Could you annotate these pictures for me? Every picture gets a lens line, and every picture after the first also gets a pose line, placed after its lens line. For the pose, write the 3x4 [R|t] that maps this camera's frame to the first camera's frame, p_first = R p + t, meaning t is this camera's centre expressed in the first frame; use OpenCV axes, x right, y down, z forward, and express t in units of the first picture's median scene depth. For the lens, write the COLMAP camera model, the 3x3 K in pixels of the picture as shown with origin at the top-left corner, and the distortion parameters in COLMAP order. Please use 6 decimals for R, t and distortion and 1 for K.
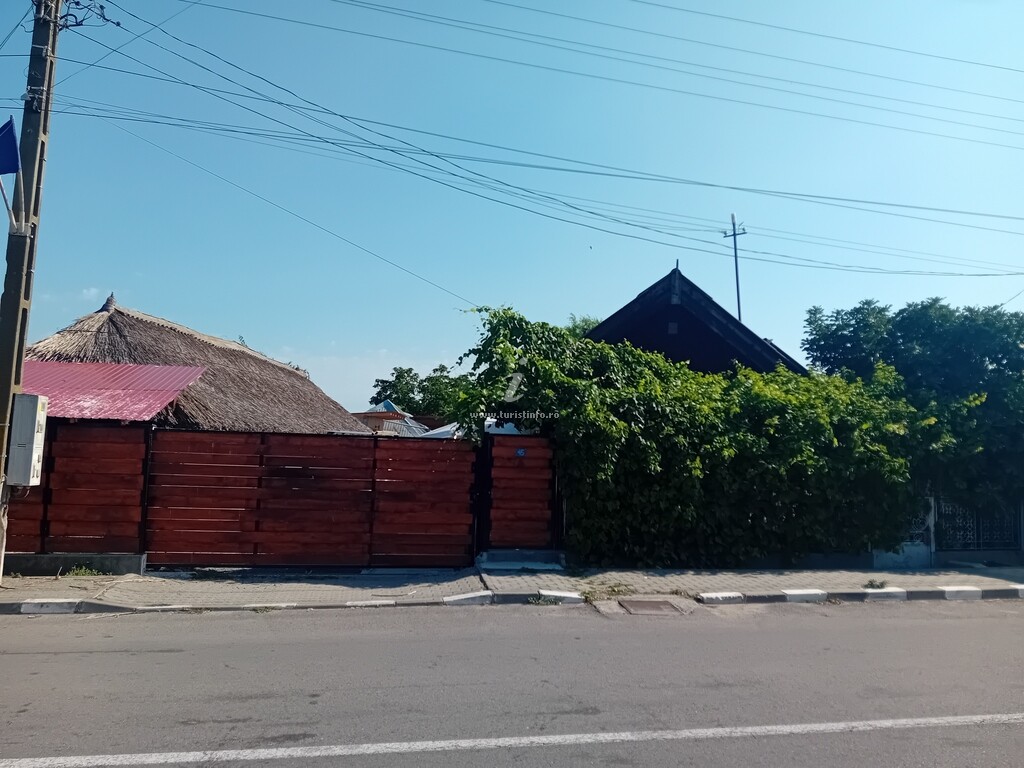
lens RADIAL K [[803.0, 0, 520.0], [0, 803.0, 382.2], [0, 0, 1]] dist [0.089394, -0.177420]
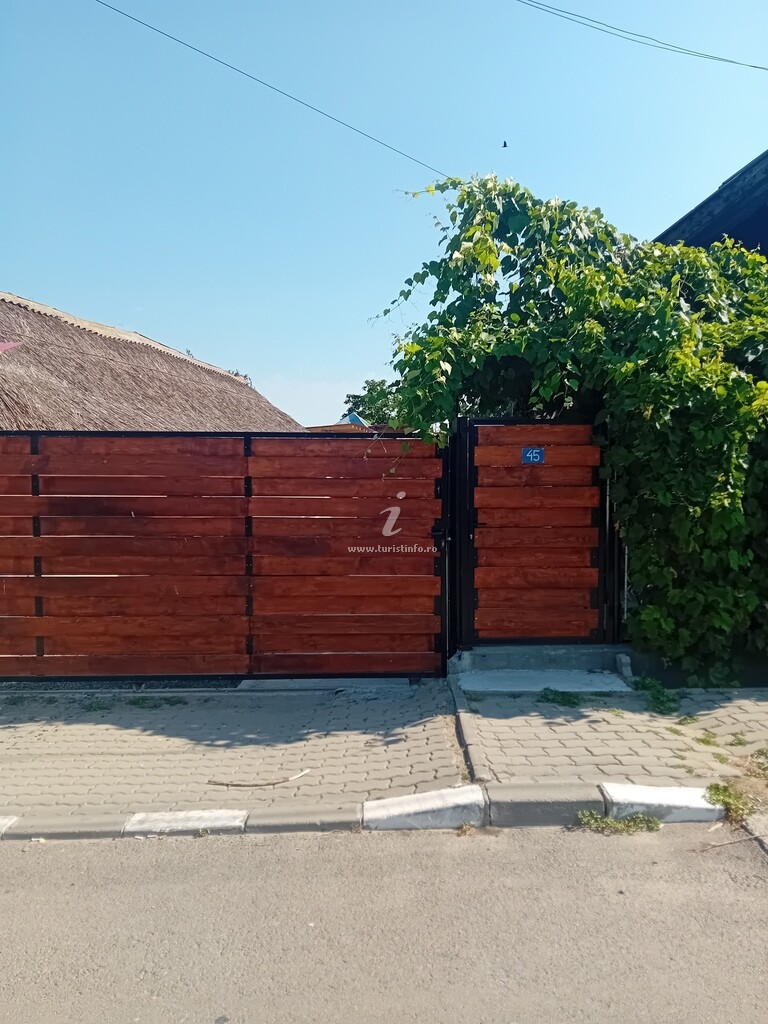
lens RADIAL K [[803.3, 0, 366.3], [0, 803.3, 487.2], [0, 0, 1]] dist [0.104641, -0.244126]
pose [[0.984738, -0.028346, -0.171718, -0.015400], [0.046091, 0.993895, 0.100245, 0.053159], [0.167828, -0.106629, 0.980033, 0.498378]]
